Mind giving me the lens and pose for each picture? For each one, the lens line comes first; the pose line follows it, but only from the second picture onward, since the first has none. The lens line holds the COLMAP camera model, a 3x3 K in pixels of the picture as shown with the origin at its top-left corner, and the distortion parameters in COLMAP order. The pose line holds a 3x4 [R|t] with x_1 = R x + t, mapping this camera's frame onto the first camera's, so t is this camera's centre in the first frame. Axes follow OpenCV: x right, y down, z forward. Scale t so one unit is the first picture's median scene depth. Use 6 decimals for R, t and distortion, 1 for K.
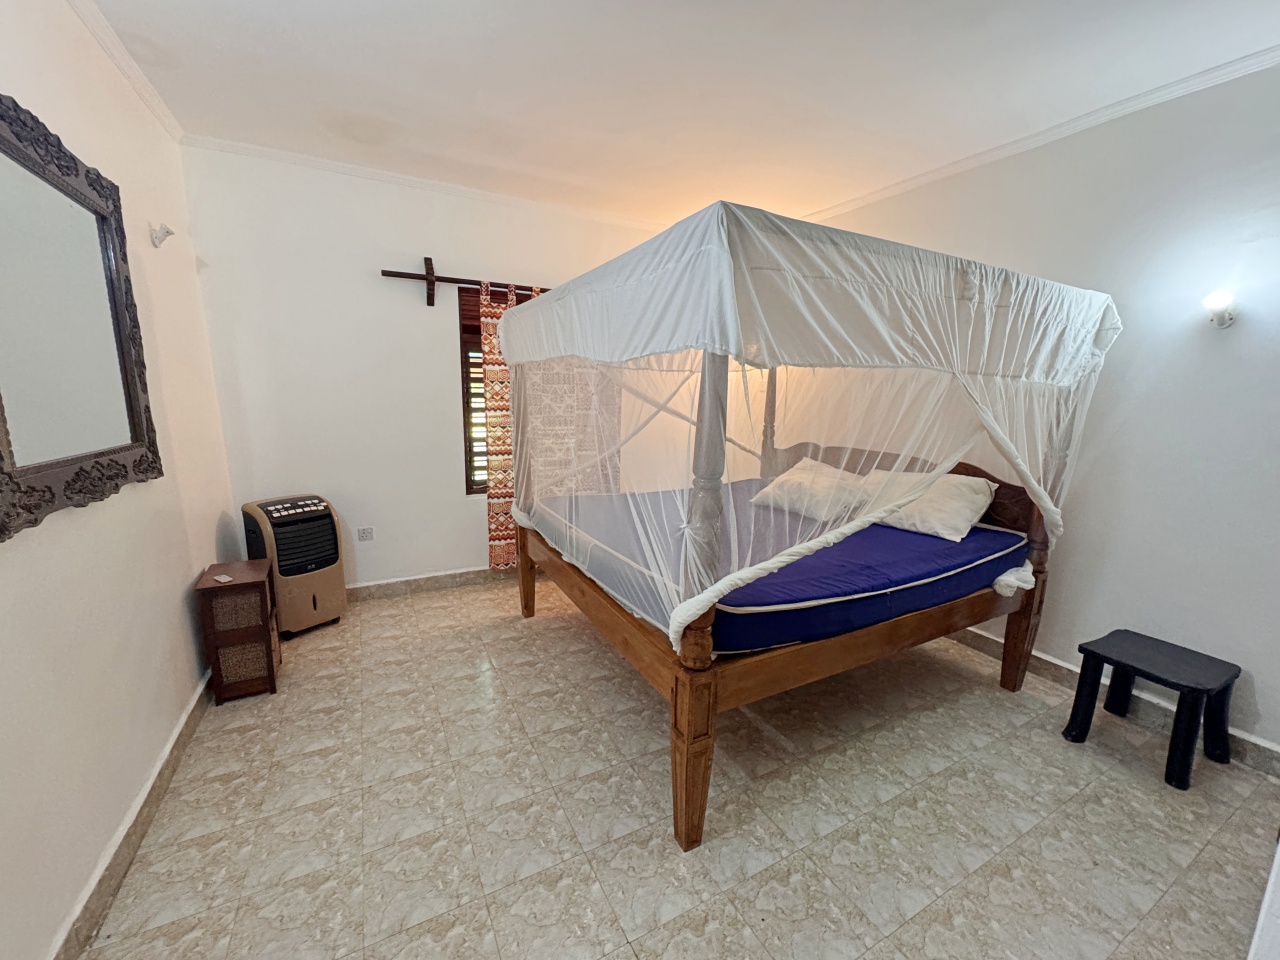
lens RADIAL K [[516.8, 0, 639.5], [0, 516.8, 484.2], [0, 0, 1]] dist [-0.000299, 0.000067]
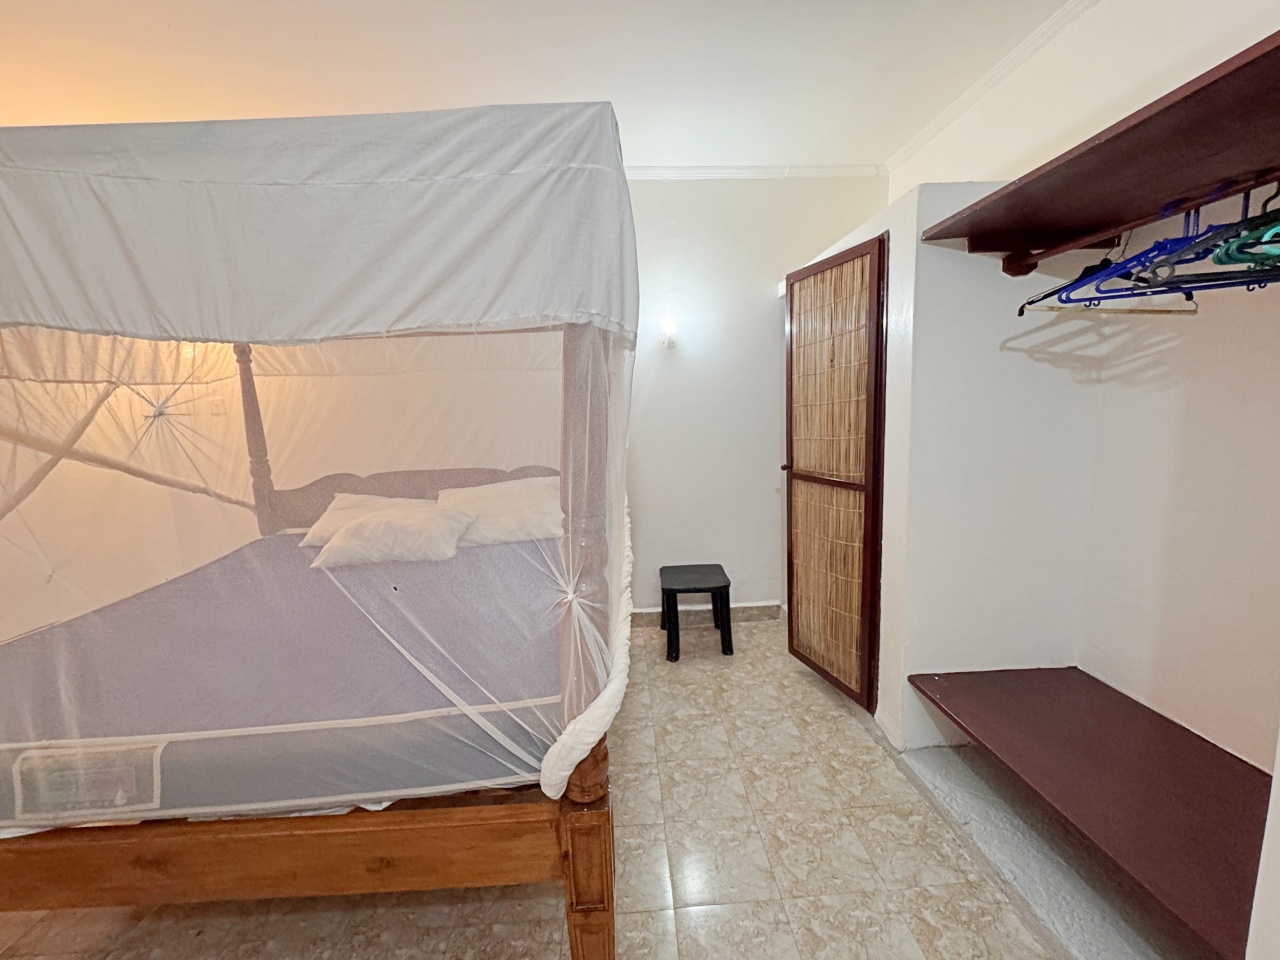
lens RADIAL K [[531.6, 0, 637.7], [0, 531.6, 484.7], [0, 0, 1]] dist [0.000903, -0.000009]
pose [[0.440007, -0.172386, 0.881293, -0.280431], [0.210866, 0.973795, 0.085200, -0.060060], [-0.872886, 0.148346, 0.464827, 0.383424]]
